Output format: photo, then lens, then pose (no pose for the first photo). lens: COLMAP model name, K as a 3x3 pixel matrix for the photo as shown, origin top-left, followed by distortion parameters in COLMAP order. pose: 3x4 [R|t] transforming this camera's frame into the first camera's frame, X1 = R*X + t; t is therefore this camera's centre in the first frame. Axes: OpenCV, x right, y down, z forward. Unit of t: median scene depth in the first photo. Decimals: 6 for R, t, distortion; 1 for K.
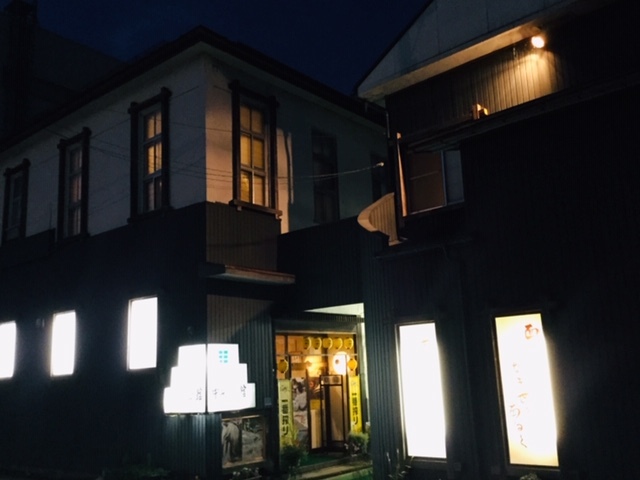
lens RADIAL K [[581.3, 0, 320.0], [0, 581.3, 240.0], [0, 0, 1]] dist [0.112353, -0.002300]
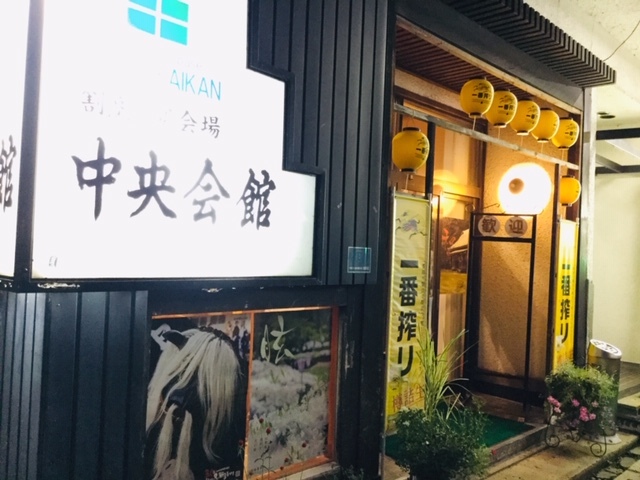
lens RADIAL K [[581.3, 0, 320.0], [0, 581.3, 240.0], [0, 0, 1]] dist [0.112353, -0.002300]
pose [[0.993839, 0.086817, -0.068895, -0.088653], [-0.070255, 0.974253, 0.214230, 0.213269], [0.085719, -0.208070, 0.974351, 0.751091]]
